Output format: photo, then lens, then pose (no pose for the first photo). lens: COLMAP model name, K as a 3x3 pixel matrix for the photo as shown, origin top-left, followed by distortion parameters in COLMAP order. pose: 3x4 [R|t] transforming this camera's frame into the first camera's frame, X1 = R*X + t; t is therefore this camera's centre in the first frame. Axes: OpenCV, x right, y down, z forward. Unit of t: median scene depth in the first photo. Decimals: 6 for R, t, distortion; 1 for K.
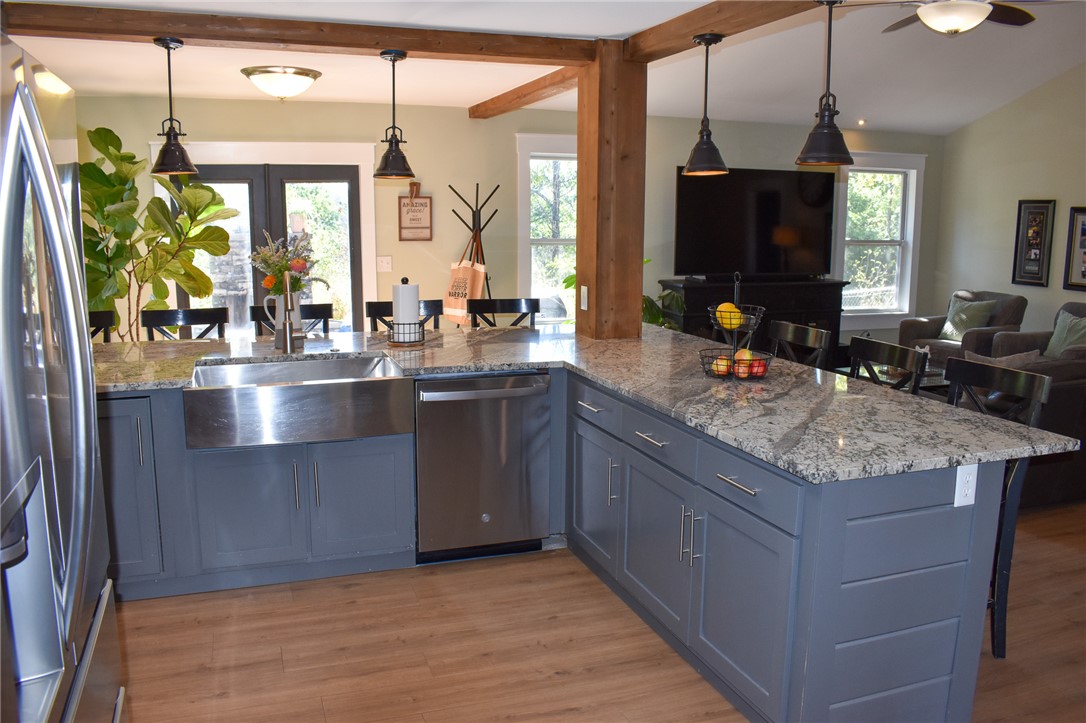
lens RADIAL K [[866.7, 0, 557.2], [0, 866.7, 365.2], [0, 0, 1]] dist [-0.092896, 0.013259]
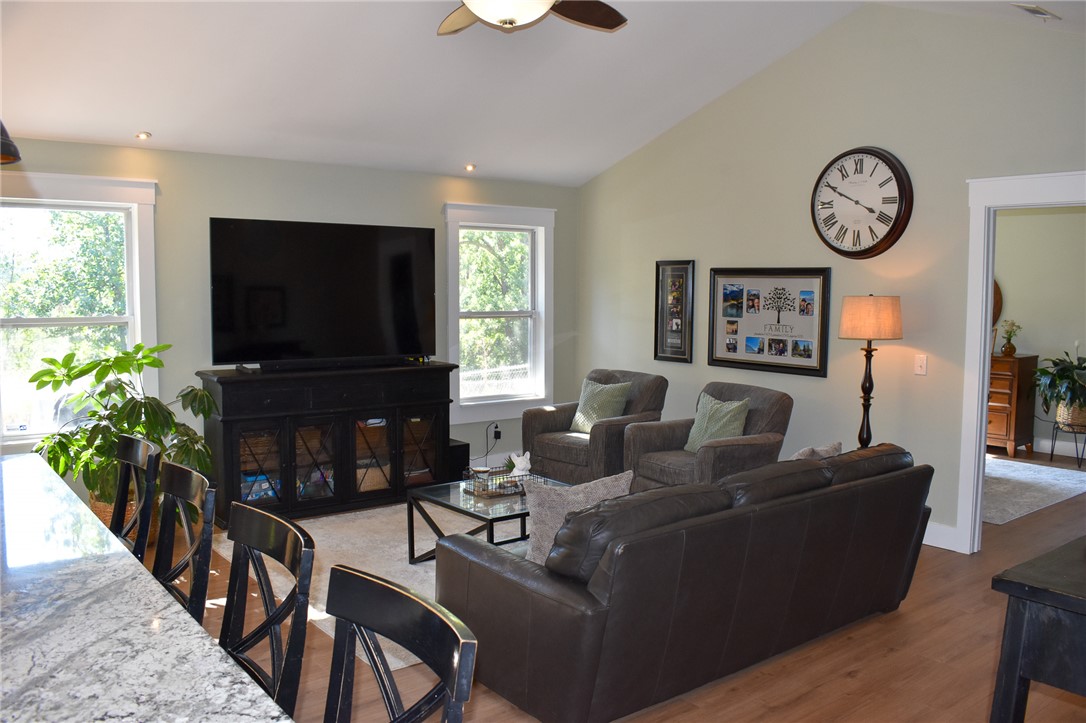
lens RADIAL K [[866.7, 0, 557.2], [0, 866.7, 365.2], [0, 0, 1]] dist [-0.092896, 0.013259]
pose [[0.952654, -0.027910, 0.302771, 0.191746], [0.051709, 0.996144, -0.070872, -0.036262], [-0.299626, 0.083172, 0.950424, 0.215974]]
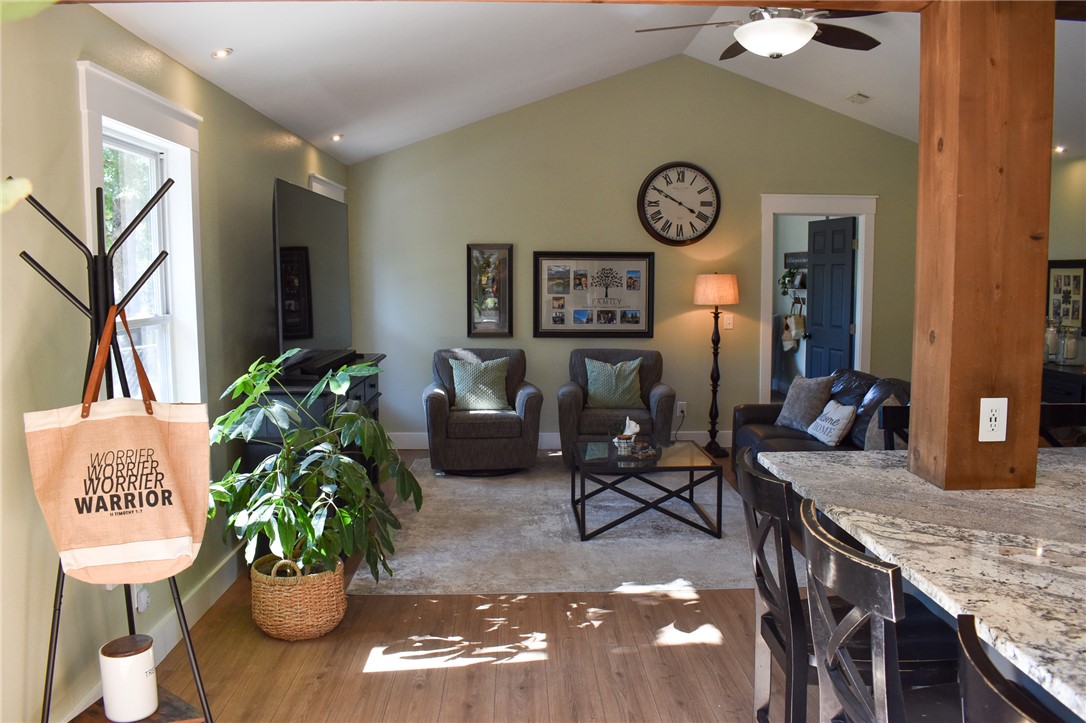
lens RADIAL K [[866.7, 0, 557.2], [0, 866.7, 365.2], [0, 0, 1]] dist [-0.092896, 0.013259]
pose [[0.314469, -0.109941, 0.942880, -0.308597], [0.163264, 0.984734, 0.060370, -0.111581], [-0.935122, 0.134954, 0.327618, 0.639373]]
